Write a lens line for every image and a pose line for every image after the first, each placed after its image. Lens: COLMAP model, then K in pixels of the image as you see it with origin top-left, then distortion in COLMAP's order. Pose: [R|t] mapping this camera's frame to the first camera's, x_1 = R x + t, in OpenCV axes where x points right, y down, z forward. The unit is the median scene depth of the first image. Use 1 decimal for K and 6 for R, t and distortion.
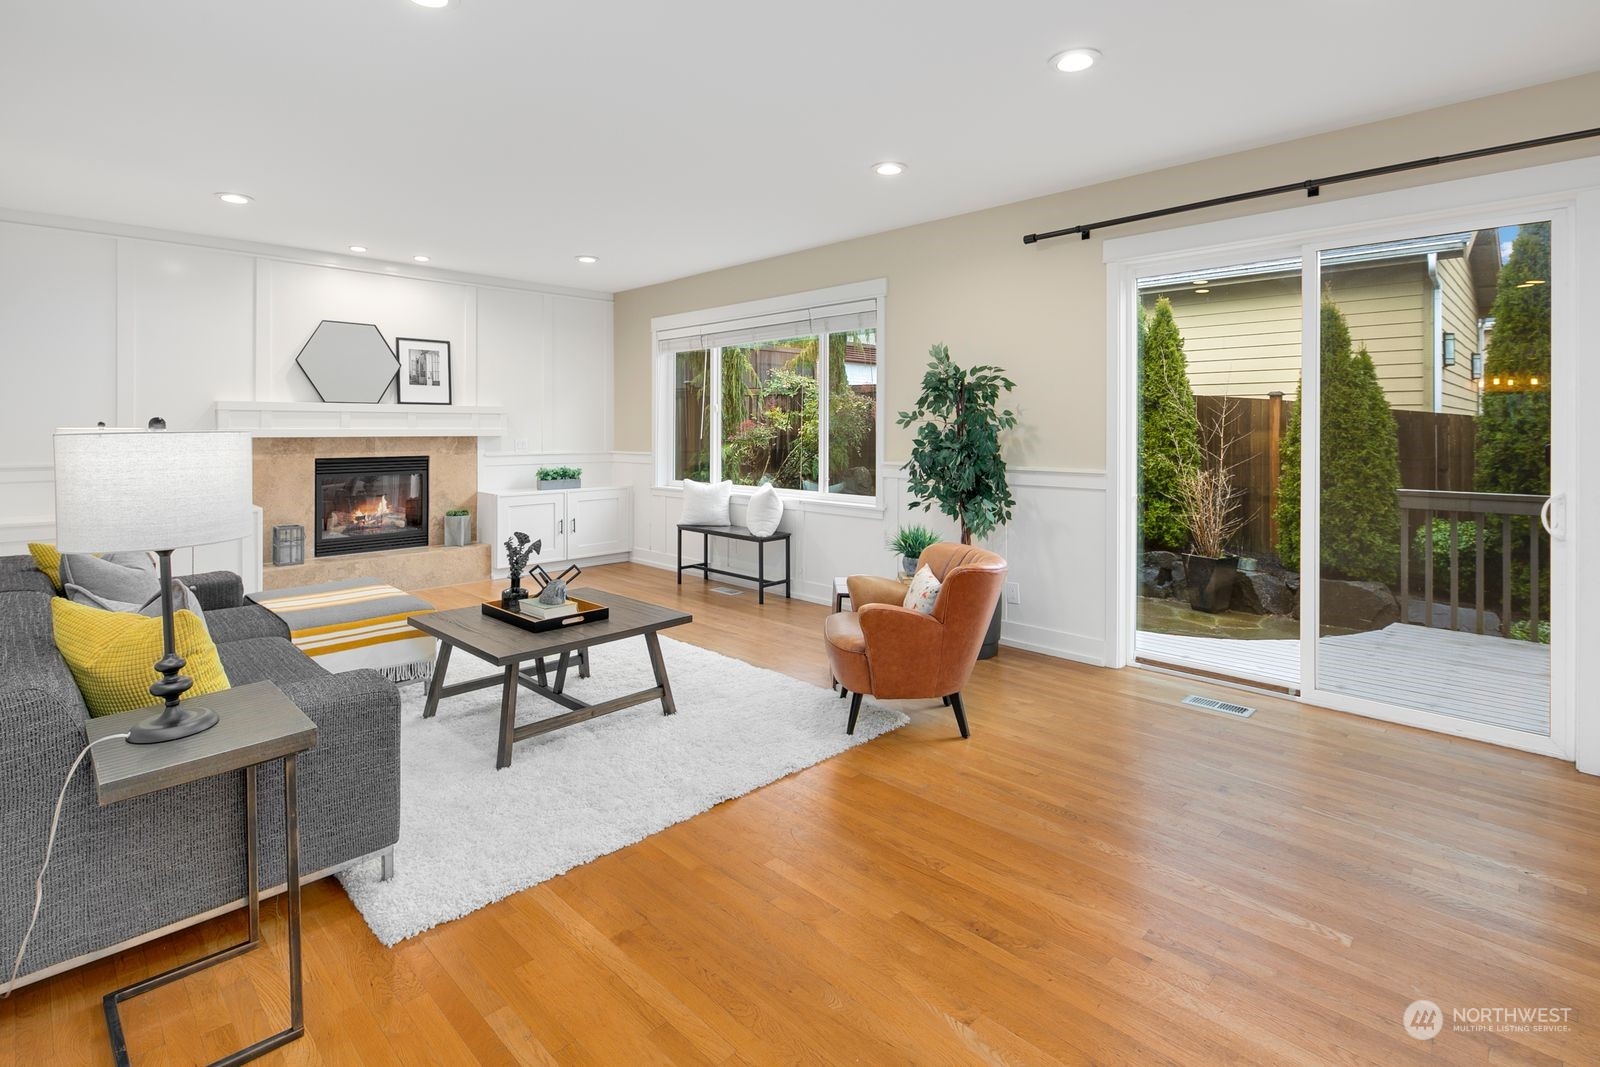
lens RADIAL K [[782.5, 0, 799.8], [0, 782.5, 431.7], [0, 0, 1]] dist [-0.000037, -0.000844]
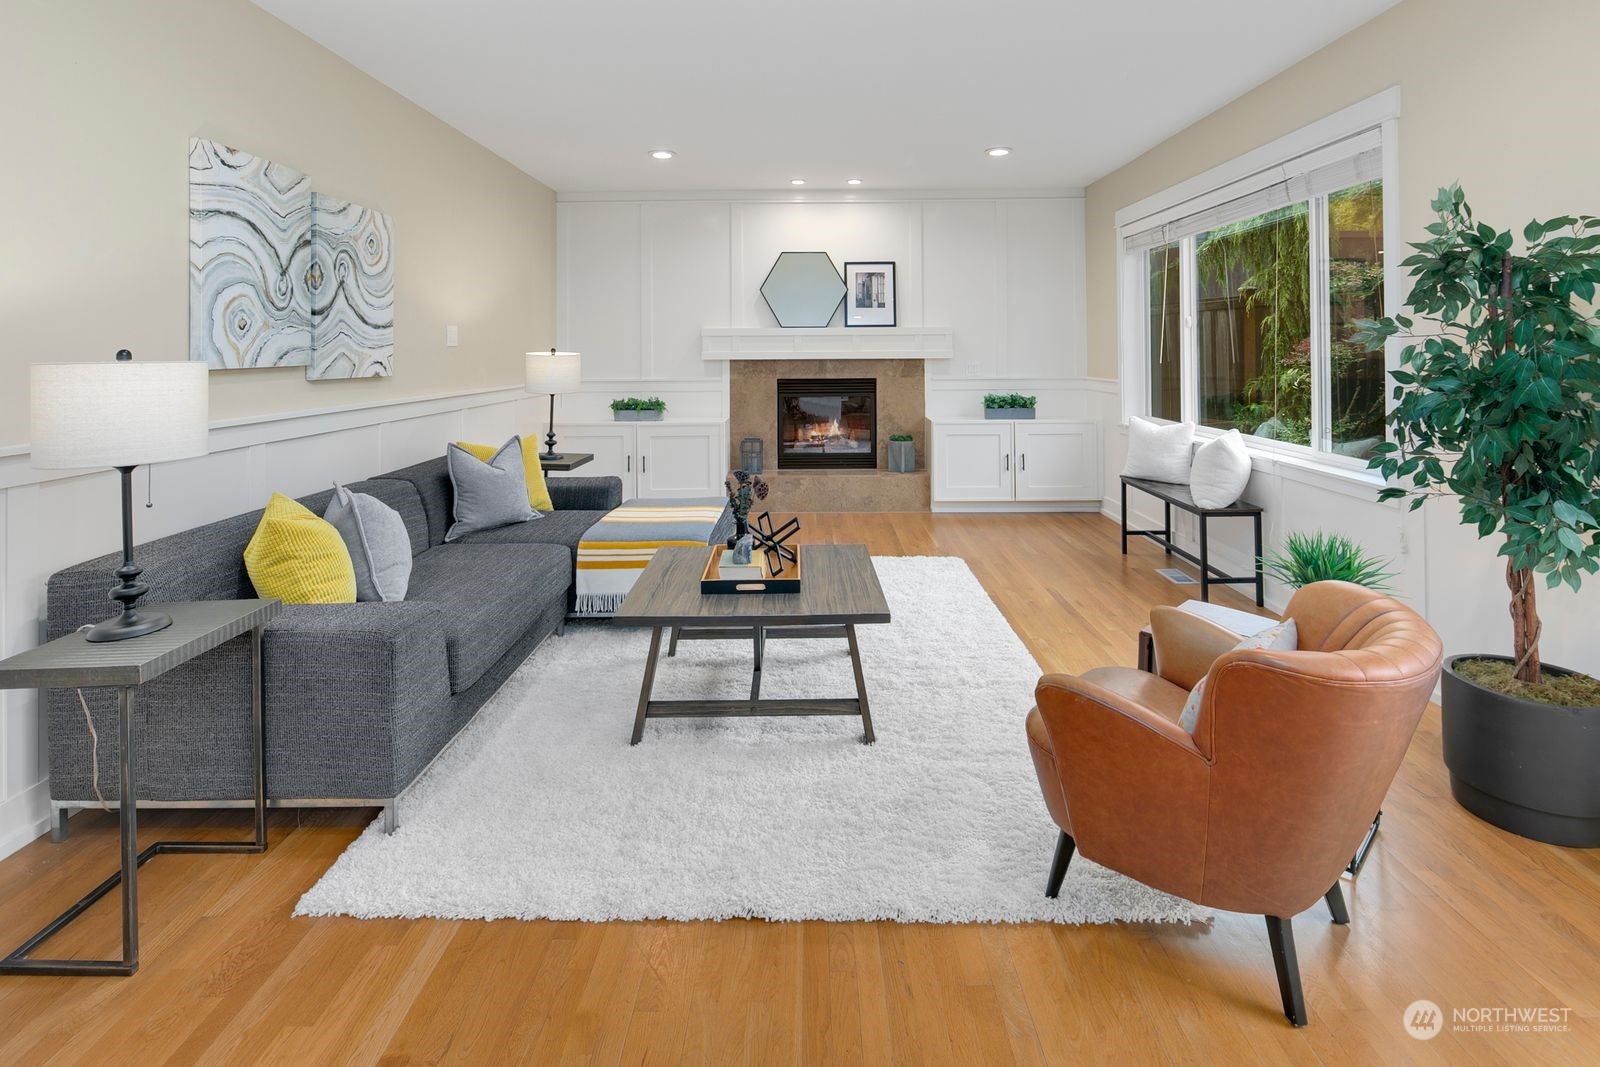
lens RADIAL K [[781.6, 0, 809.7], [0, 781.6, 343.0], [0, 0, 1]] dist [-0.000808, -0.001031]
pose [[0.698078, -0.010453, -0.715946, 0.249873], [0.003550, 0.999932, -0.011138, -0.004631], [0.716013, 0.005233, 0.698067, 0.341479]]
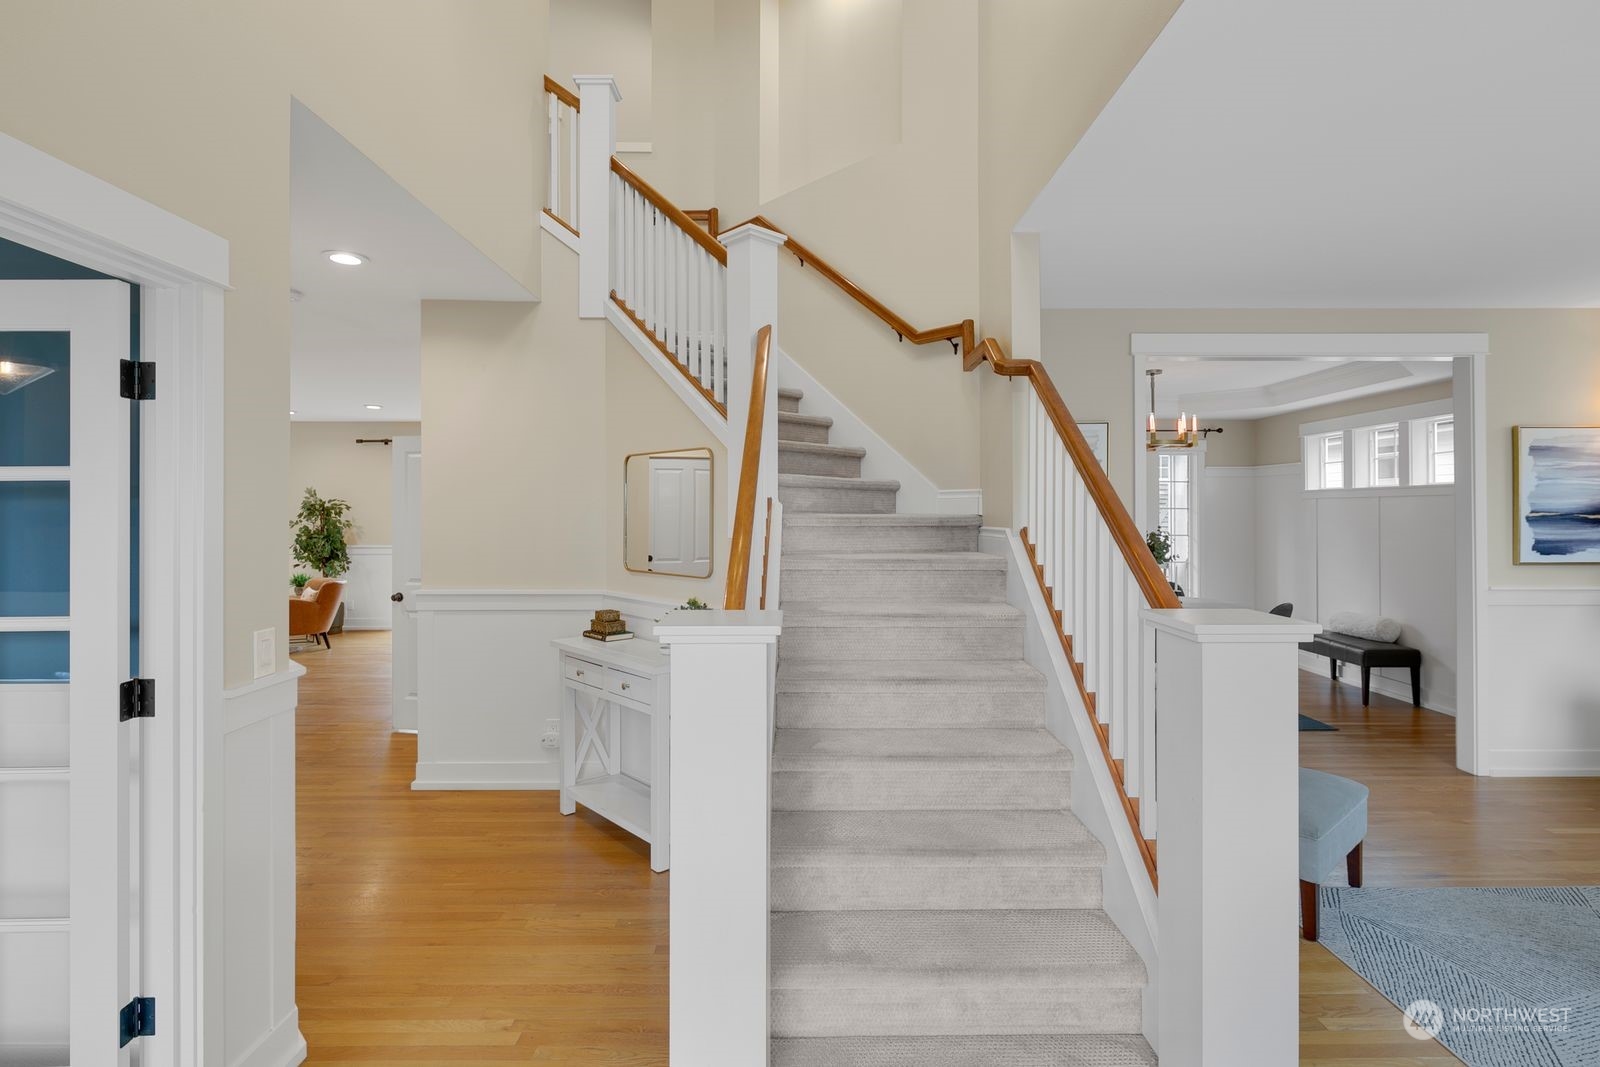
lens RADIAL K [[774.6, 0, 803.2], [0, 774.6, 510.7], [0, 0, 1]] dist [-0.000241, -0.001076]
pose [[0.704006, 0.005156, 0.710175, -0.360139], [0.004281, 0.999925, -0.011504, -0.021527], [-0.710181, 0.011139, 0.703931, -1.371982]]
